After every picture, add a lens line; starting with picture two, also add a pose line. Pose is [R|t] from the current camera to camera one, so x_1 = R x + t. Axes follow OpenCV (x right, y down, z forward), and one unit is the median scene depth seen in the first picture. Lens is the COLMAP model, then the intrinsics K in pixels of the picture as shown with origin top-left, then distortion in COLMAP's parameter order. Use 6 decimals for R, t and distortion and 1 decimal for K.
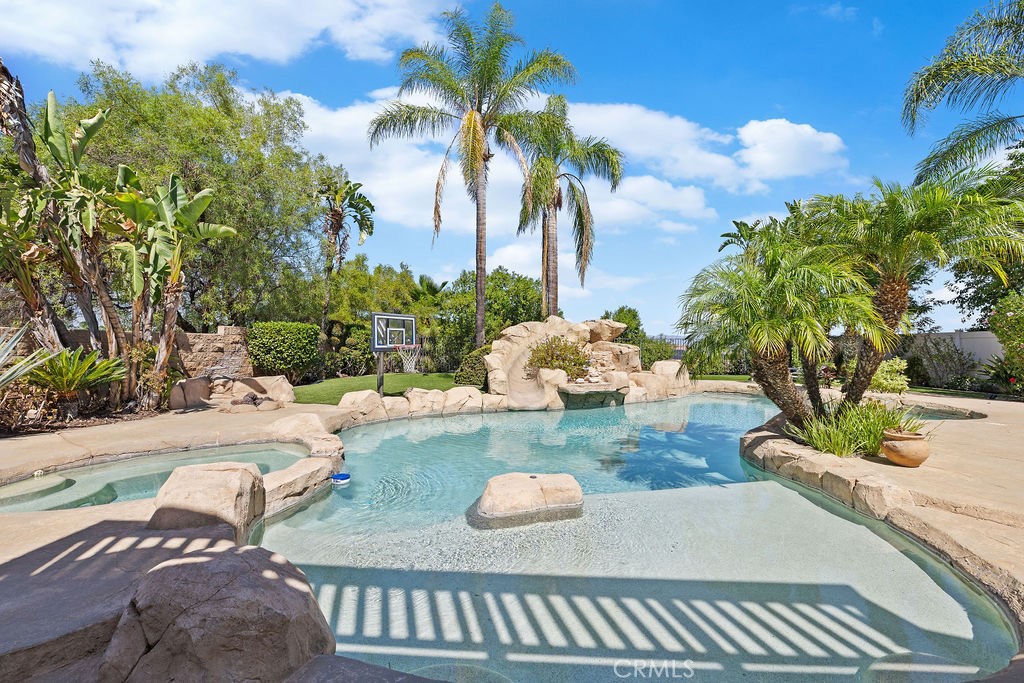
lens RADIAL K [[436.0, 0, 513.5], [0, 436.0, 341.7], [0, 0, 1]] dist [-0.000352, -0.000339]
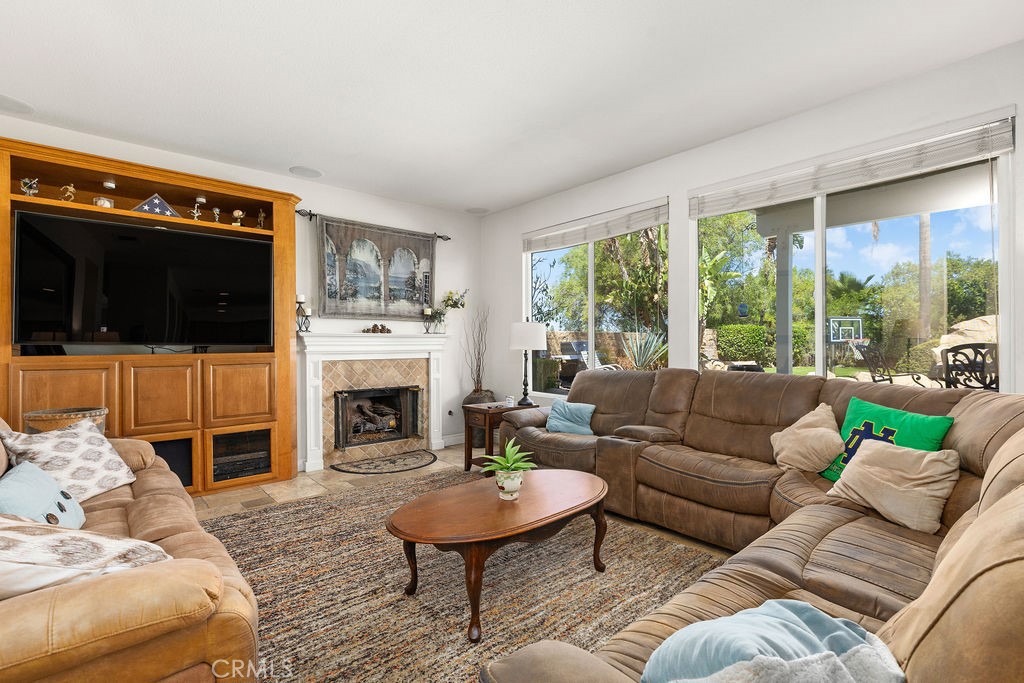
lens RADIAL K [[471.0, 0, 512.7], [0, 471.0, 340.8], [0, 0, 1]] dist [0.000676, 0.000154]
pose [[0.713318, -0.012097, -0.700736, 0.010954], [0.011787, 0.999917, -0.005264, 0.004484], [0.700741, -0.004505, 0.713402, -0.478191]]
